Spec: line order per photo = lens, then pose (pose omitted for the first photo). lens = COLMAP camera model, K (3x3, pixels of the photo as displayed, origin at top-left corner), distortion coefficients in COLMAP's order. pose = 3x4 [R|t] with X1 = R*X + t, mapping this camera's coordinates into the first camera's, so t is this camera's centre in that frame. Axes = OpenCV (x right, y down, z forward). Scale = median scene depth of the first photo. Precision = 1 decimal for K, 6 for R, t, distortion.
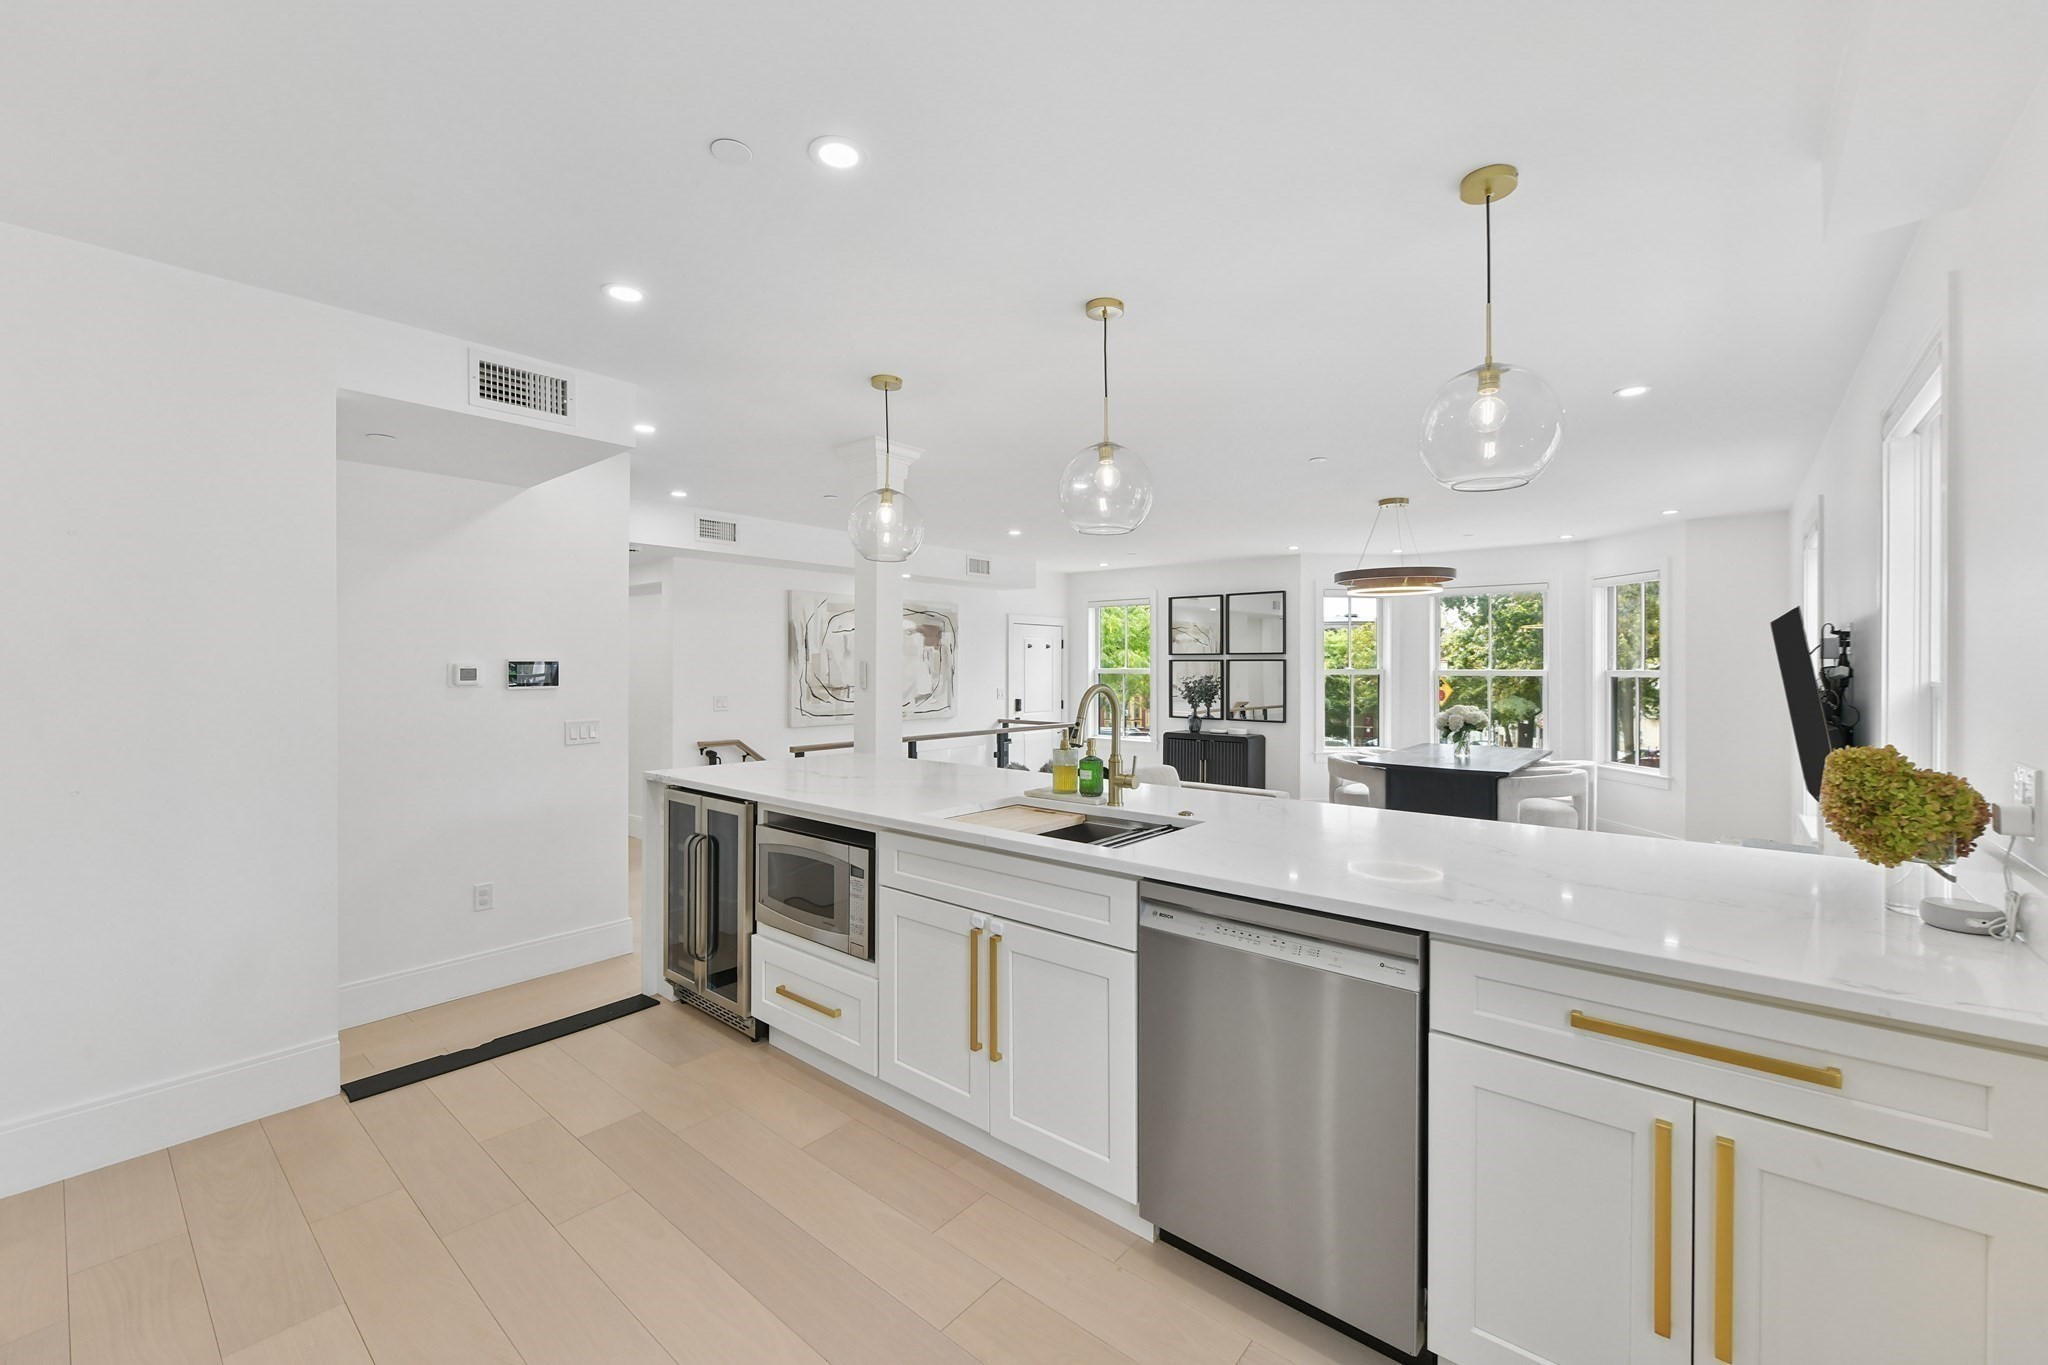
lens RADIAL K [[821.3, 0, 1031.4], [0, 821.3, 669.3], [0, 0, 1]] dist [-0.005402, -0.000888]
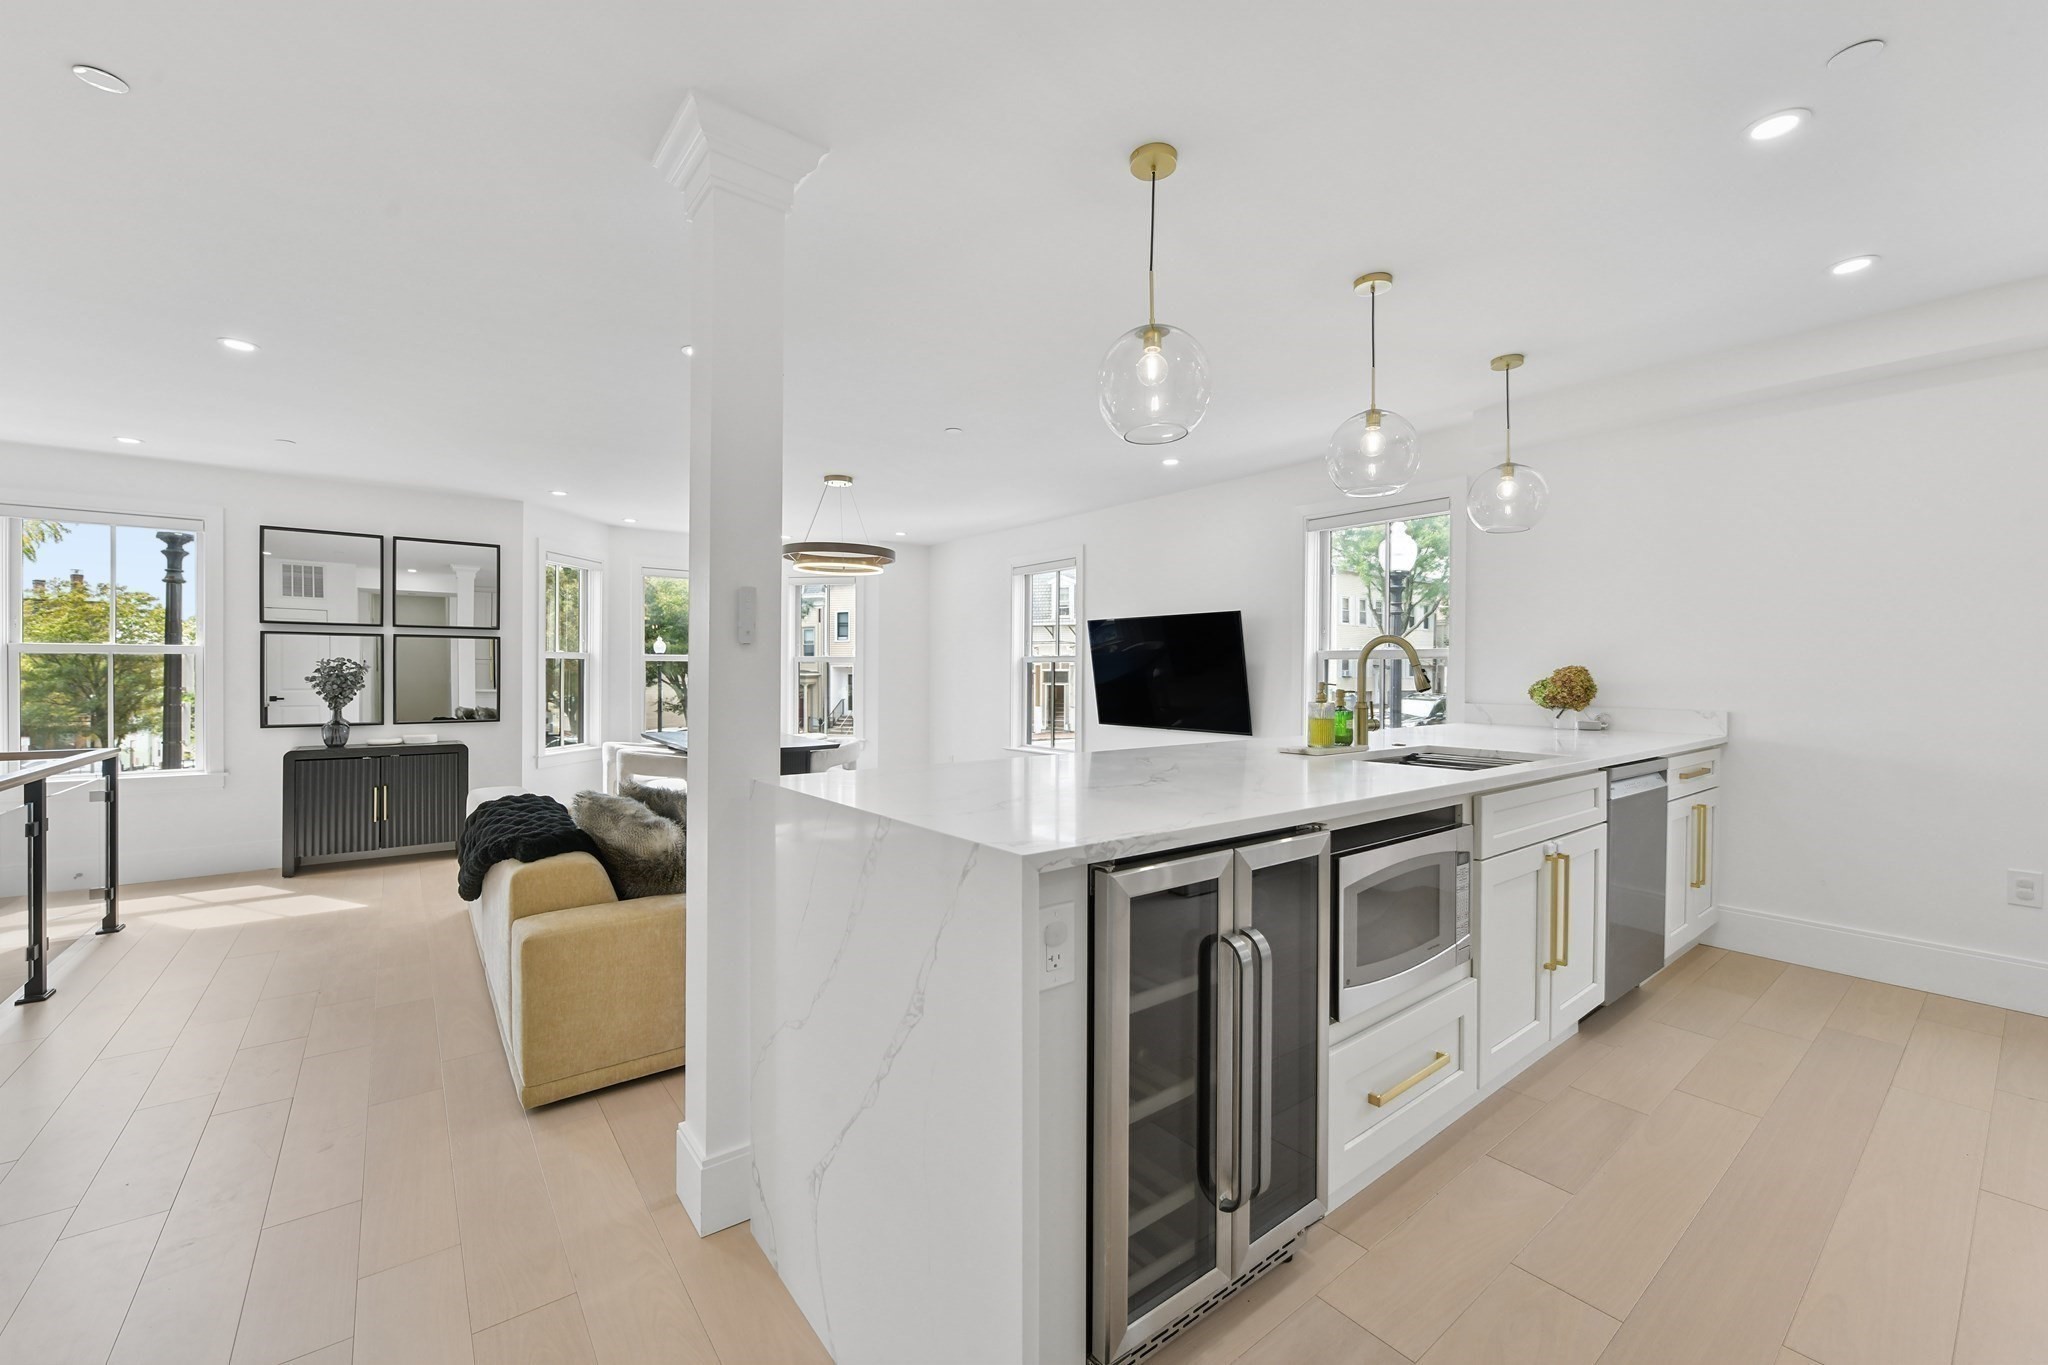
lens RADIAL K [[821.3, 0, 1027.1], [0, 821.3, 681.6], [0, 0, 1]] dist [-0.005402, -0.000888]
pose [[0.208595, -0.012406, 0.977923, -0.327571], [-0.000126, 0.999919, 0.012712, 0.019645], [-0.978002, -0.002775, 0.208577, 0.379056]]
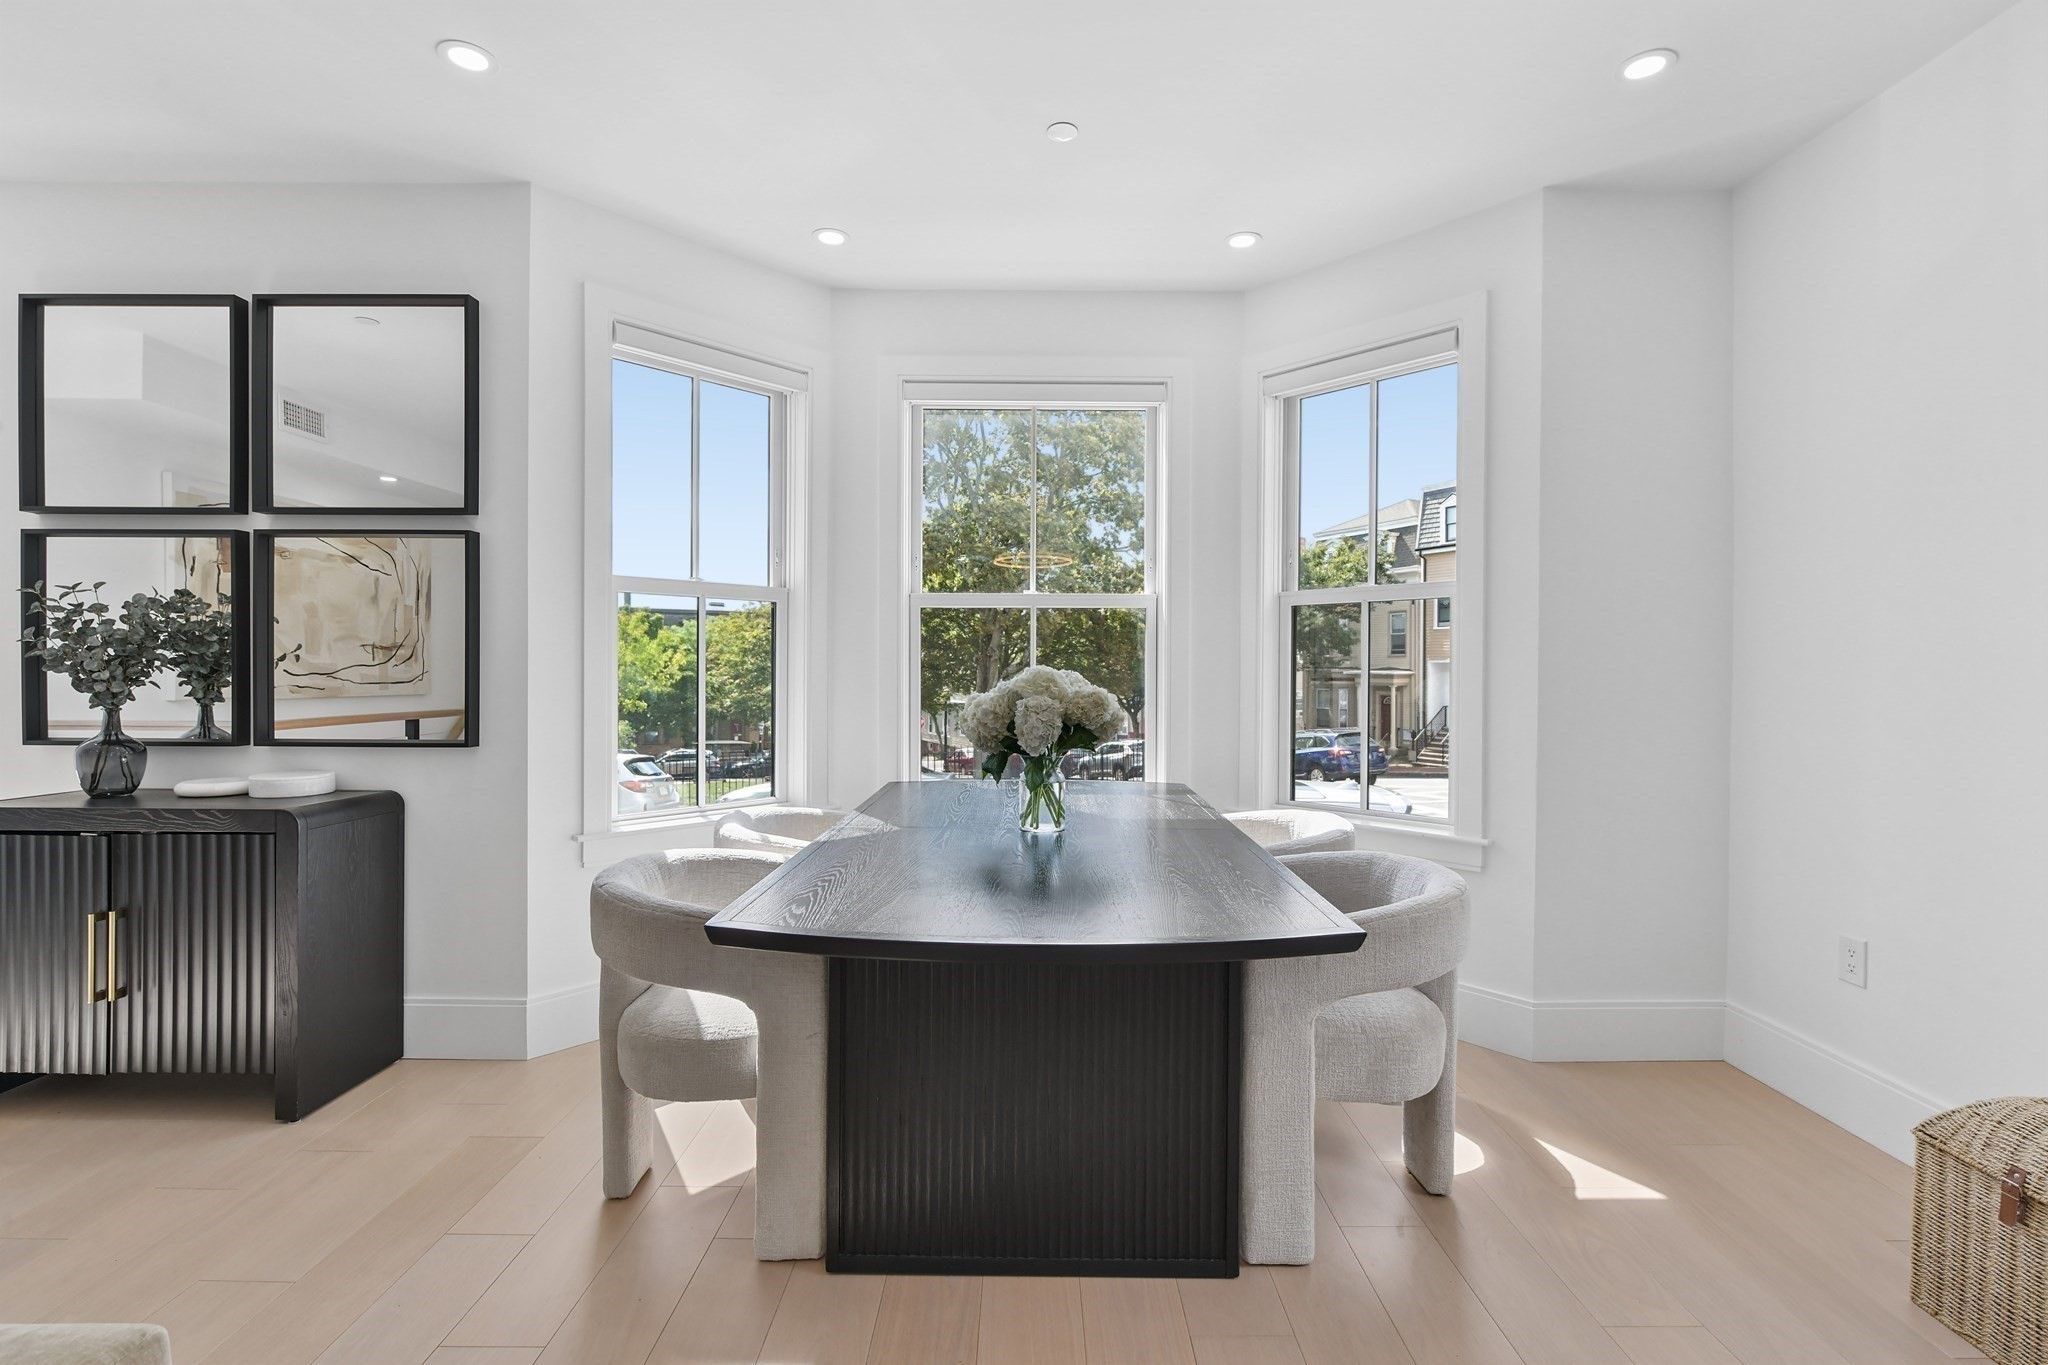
lens RADIAL K [[918.9, 0, 1032.1], [0, 918.9, 675.8], [0, 0, 1]] dist [-0.005303, -0.000750]
pose [[0.755299, -0.002412, 0.655376, 0.248654], [-0.000631, 0.999990, 0.004407, 0.038765], [-0.655380, -0.003742, 0.755290, 0.630364]]
